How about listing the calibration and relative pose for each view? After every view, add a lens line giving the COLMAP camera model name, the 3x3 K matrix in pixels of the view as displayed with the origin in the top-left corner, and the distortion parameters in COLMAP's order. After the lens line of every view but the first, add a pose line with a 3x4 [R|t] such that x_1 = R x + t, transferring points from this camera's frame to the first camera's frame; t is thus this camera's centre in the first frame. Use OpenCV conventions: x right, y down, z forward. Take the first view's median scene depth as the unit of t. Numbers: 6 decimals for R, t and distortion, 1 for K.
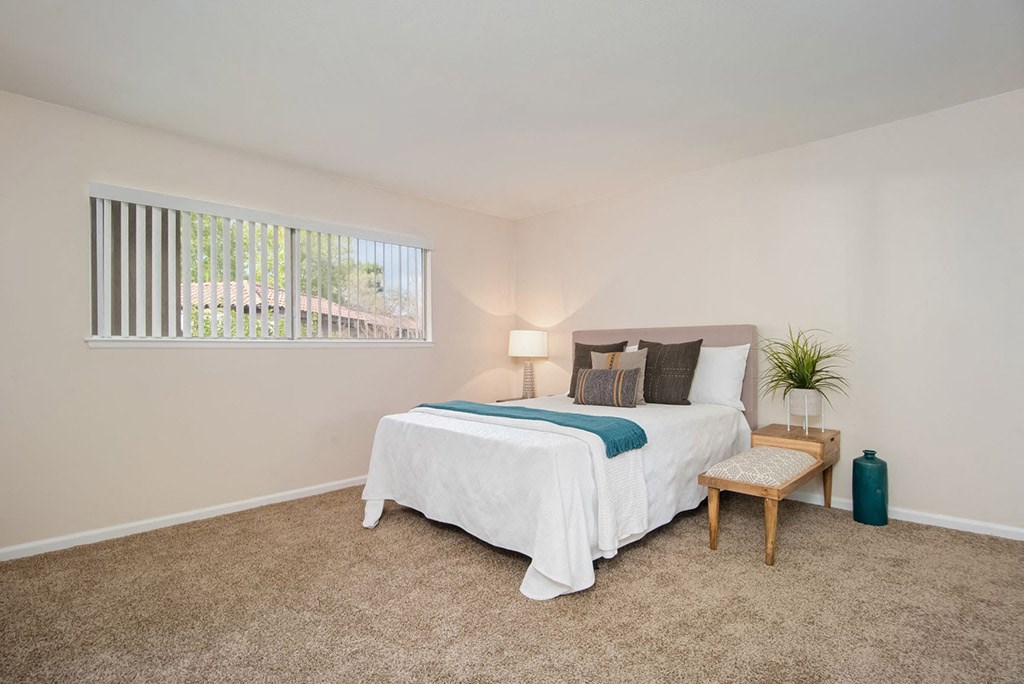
lens RADIAL K [[505.5, 0, 512.0], [0, 505.5, 342.0], [0, 0, 1]] dist [-0.003482, -0.000274]
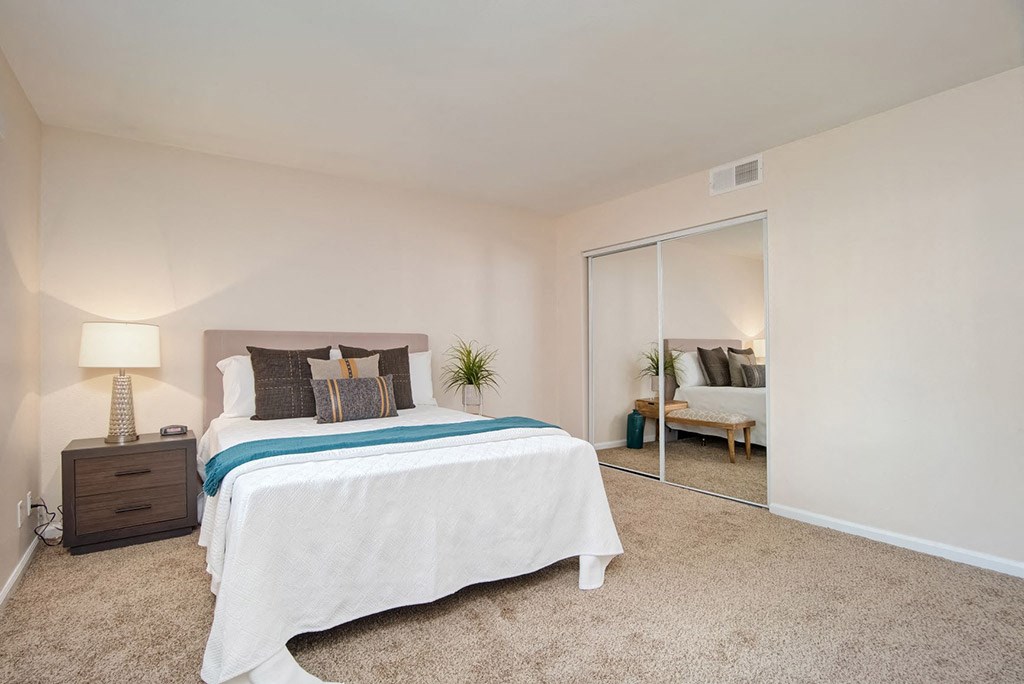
lens RADIAL K [[505.5, 0, 512.0], [0, 505.5, 342.0], [0, 0, 1]] dist [-0.003482, -0.000274]
pose [[0.161826, 0.030126, 0.986359, -0.635171], [-0.012752, 0.999514, -0.028435, 0.013971], [-0.986737, -0.007977, 0.162132, 0.603420]]
